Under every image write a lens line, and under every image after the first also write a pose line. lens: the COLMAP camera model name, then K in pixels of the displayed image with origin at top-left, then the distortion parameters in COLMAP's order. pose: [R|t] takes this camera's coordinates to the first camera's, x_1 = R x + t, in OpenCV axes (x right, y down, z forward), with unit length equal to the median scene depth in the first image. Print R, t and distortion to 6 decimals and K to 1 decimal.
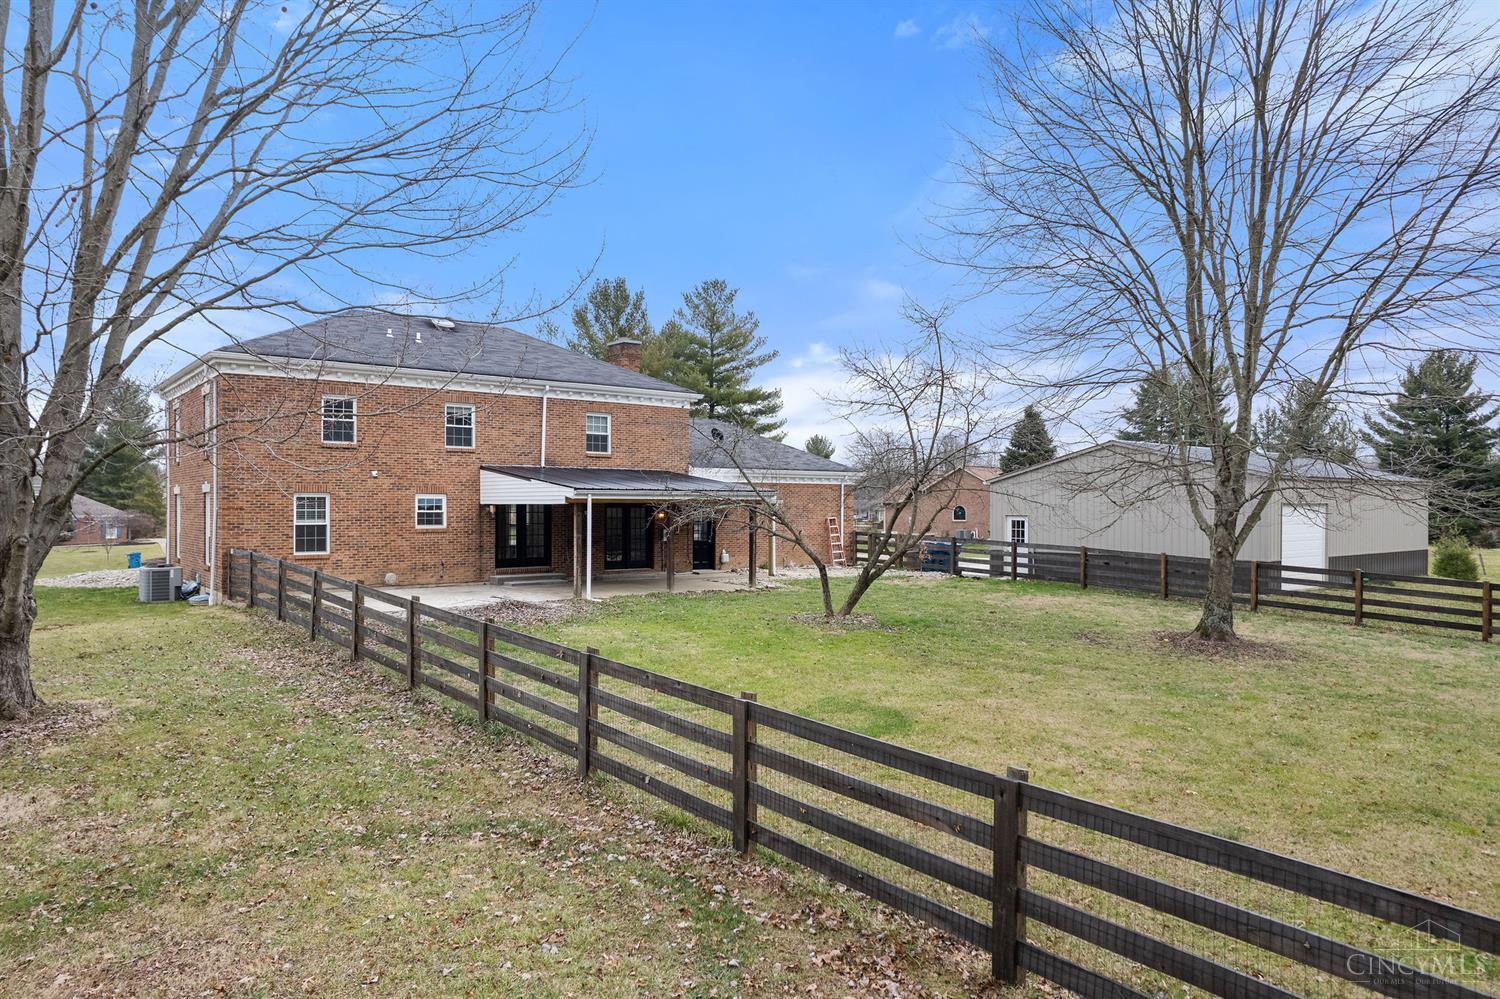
lens RADIAL K [[946.7, 0, 750.0], [0, 946.7, 499.5], [0, 0, 1]] dist [0.001354, 0.001421]
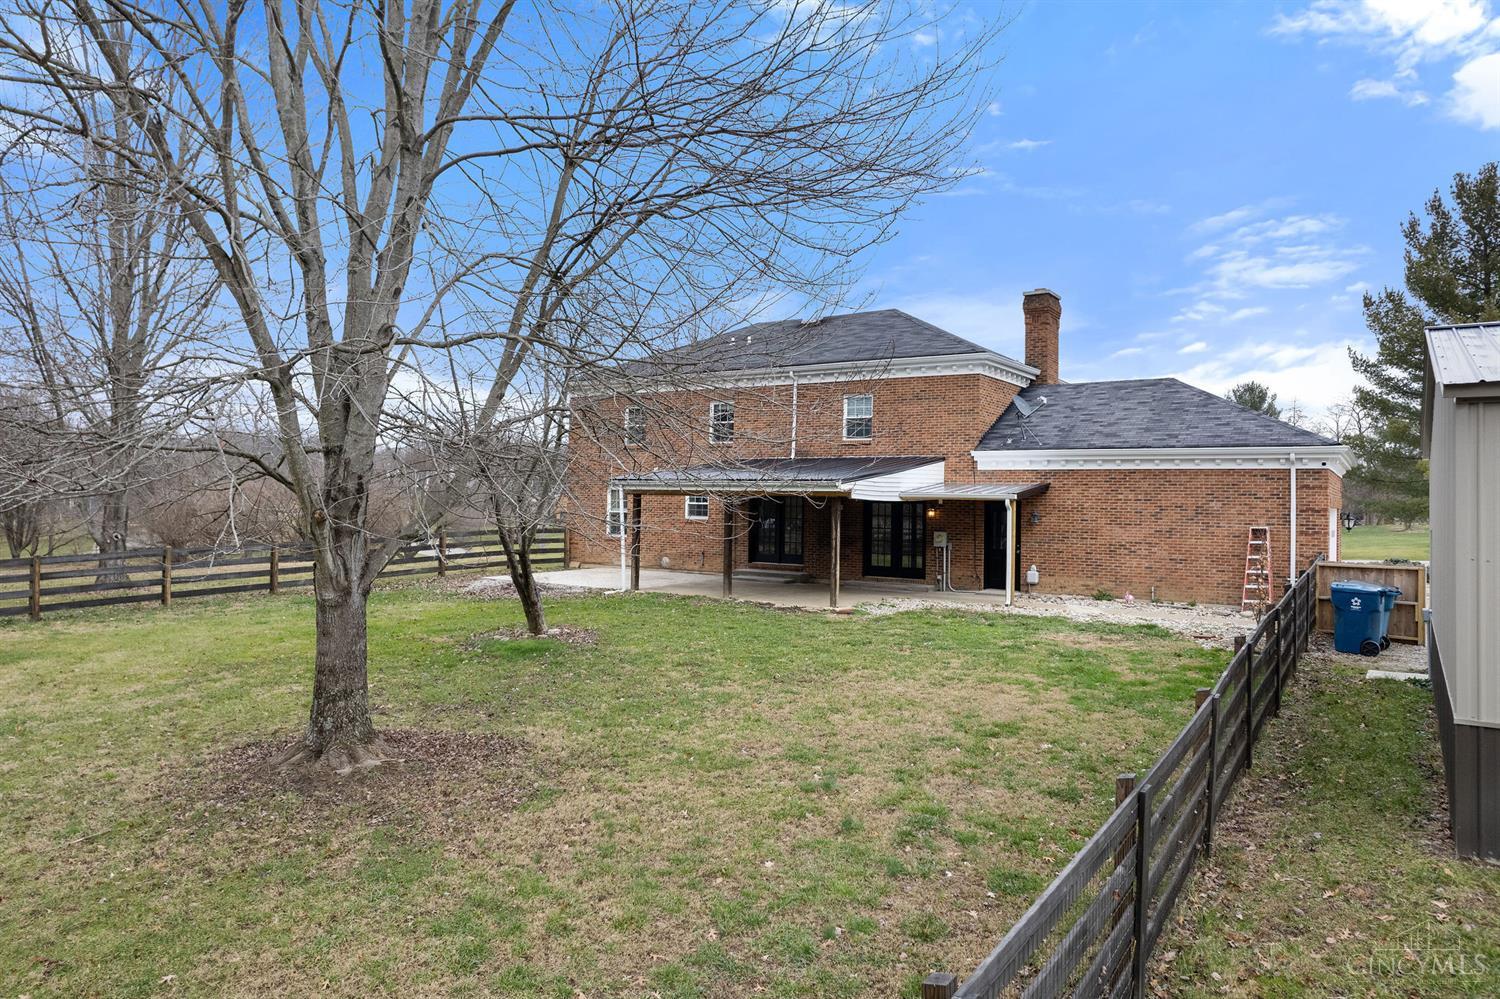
lens RADIAL K [[946.7, 0, 750.0], [0, 946.7, 499.5], [0, 0, 1]] dist [0.001354, 0.001421]
pose [[0.320867, 0.005002, -0.947111, 0.655604], [-0.009040, 0.999957, 0.002218, 0.004590], [0.947081, 0.007851, 0.320899, 0.656976]]
